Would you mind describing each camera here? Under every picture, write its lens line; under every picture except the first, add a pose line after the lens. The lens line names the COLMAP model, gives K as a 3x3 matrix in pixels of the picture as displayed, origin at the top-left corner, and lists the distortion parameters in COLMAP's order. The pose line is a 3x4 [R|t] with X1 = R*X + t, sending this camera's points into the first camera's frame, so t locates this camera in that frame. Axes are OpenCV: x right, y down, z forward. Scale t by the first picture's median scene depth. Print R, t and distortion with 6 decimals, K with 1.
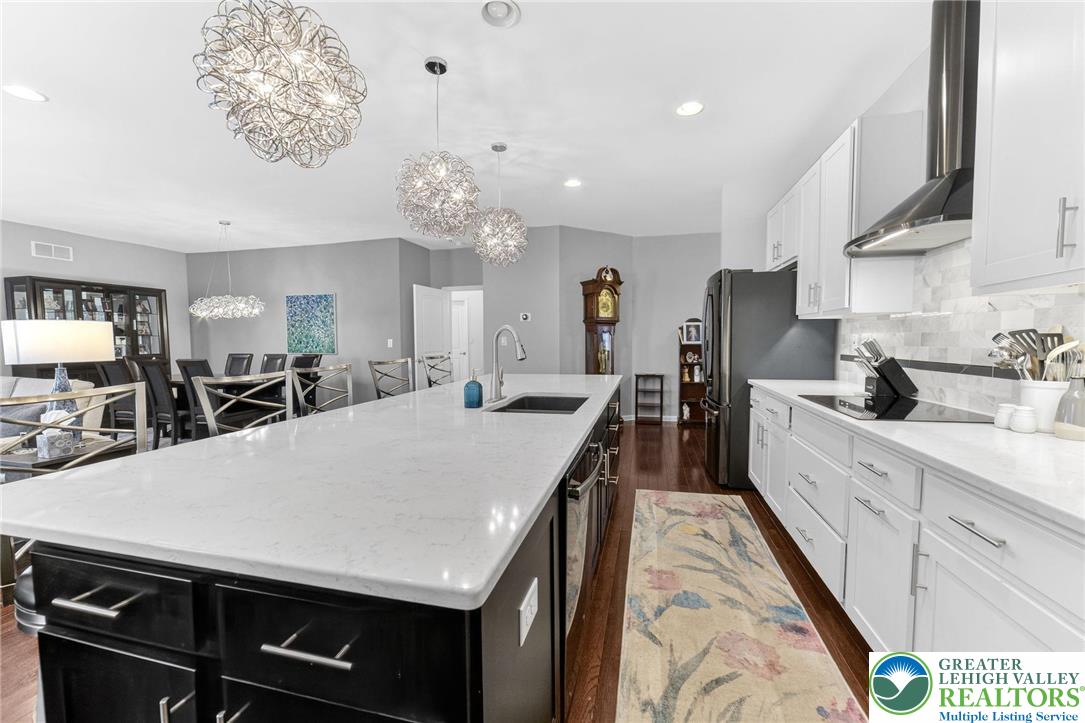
lens RADIAL K [[428.4, 0, 541.1], [0, 428.4, 364.9], [0, 0, 1]] dist [-0.039751, 0.014918]
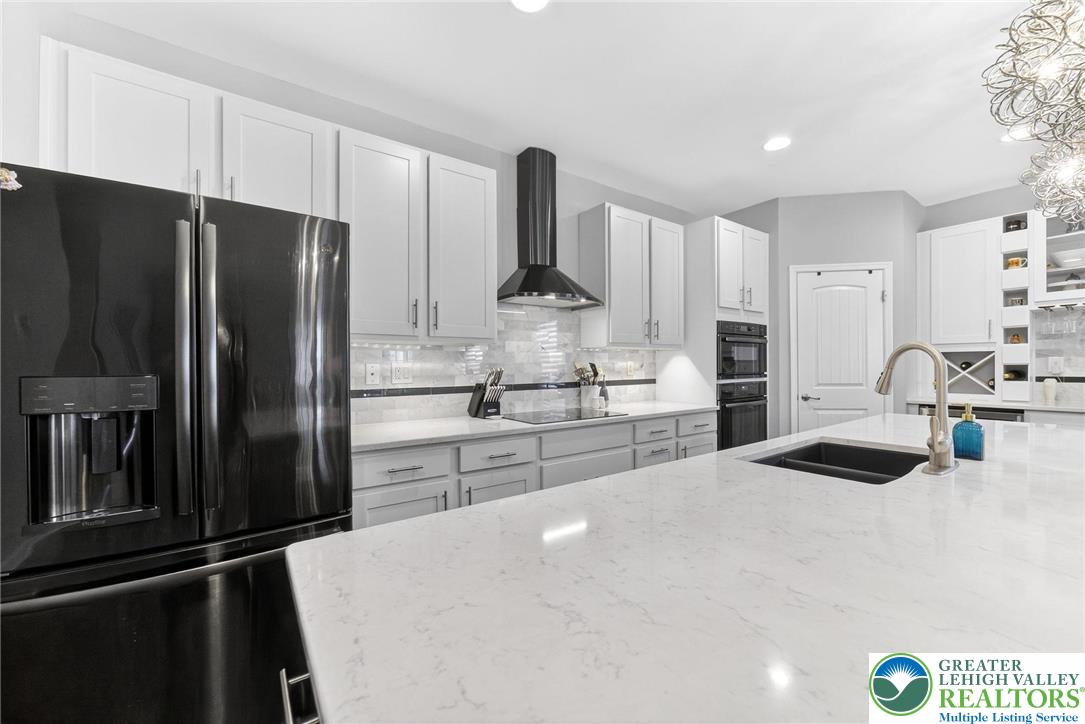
lens RADIAL K [[415.9, 0, 541.3], [0, 415.9, 369.5], [0, 0, 1]] dist [-0.040543, 0.013715]
pose [[-0.752465, 0.008678, 0.658575, -0.042175], [0.052845, 0.997485, 0.047235, -0.076030], [-0.656508, 0.070345, -0.751032, 1.281242]]
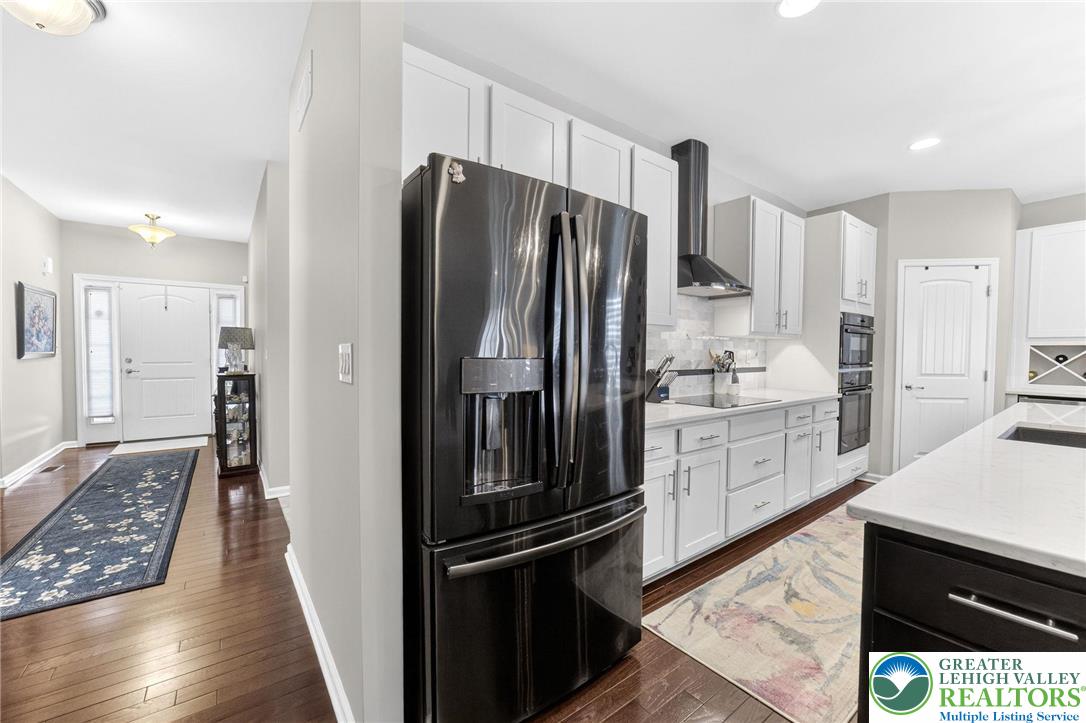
lens RADIAL K [[428.8, 0, 541.6], [0, 428.8, 364.9], [0, 0, 1]] dist [-0.039751, 0.014918]
pose [[-0.772673, -0.016766, 0.634582, 0.211315], [0.036737, 0.996795, 0.071068, -0.095536], [-0.633740, 0.078225, -0.769581, 1.564406]]
